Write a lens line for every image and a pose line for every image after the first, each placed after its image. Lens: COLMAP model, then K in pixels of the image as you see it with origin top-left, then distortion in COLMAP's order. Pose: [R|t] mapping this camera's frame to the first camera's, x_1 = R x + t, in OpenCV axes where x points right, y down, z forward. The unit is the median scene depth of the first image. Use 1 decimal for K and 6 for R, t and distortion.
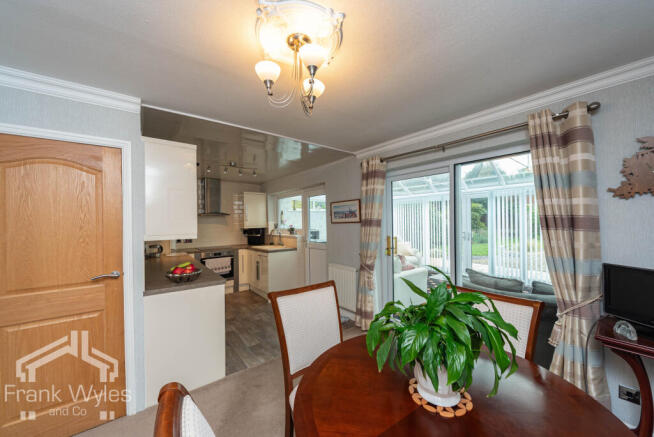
lens RADIAL K [[242.5, 0, 327.6], [0, 242.5, 219.4], [0, 0, 1]] dist [0.001034, -0.000025]
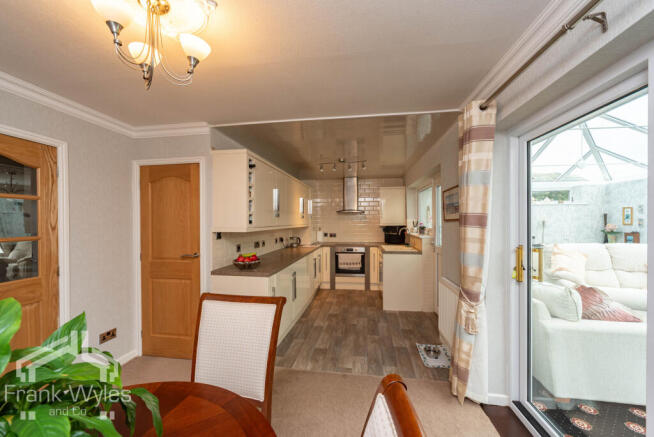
lens RADIAL K [[242.5, 0, 326.2], [0, 242.5, 222.2], [0, 0, 1]] dist [0.001034, -0.000025]
pose [[0.685682, 0.013612, -0.727774, 0.228681], [0.001795, 0.999790, 0.020391, 0.004116], [0.727899, -0.015288, 0.685514, 0.216223]]
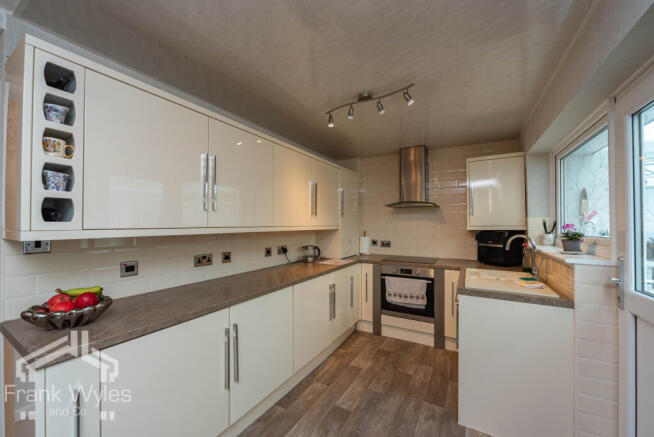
lens RADIAL K [[250.2, 0, 326.8], [0, 250.2, 221.9], [0, 0, 1]] dist [-0.009009, 0.000060]
pose [[0.377784, 0.005914, -0.925875, 0.035898], [0.002406, 0.999970, 0.007369, 0.018102], [0.925890, -0.005011, 0.377759, 0.586901]]
